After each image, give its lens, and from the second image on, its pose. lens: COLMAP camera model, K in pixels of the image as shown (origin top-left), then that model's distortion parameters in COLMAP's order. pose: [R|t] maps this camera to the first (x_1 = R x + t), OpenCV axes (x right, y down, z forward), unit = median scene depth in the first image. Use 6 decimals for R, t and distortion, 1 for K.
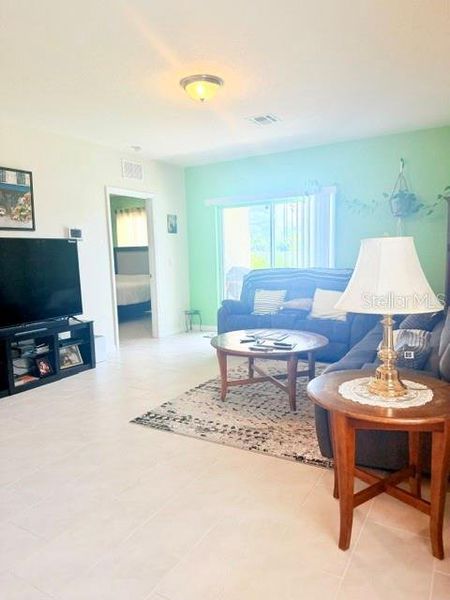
lens RADIAL K [[422.3, 0, 223.0], [0, 422.3, 301.3], [0, 0, 1]] dist [0.063420, -0.038307]
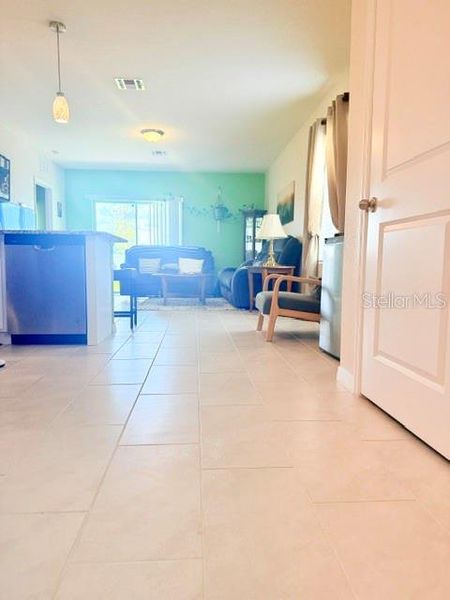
lens RADIAL K [[422.3, 0, 224.6], [0, 422.3, 304.1], [0, 0, 1]] dist [0.063420, -0.038307]
pose [[0.818012, -0.019967, 0.574855, -0.673530], [0.033753, 0.999341, -0.013319, 0.204503], [-0.574211, 0.030298, 0.818147, -0.513518]]
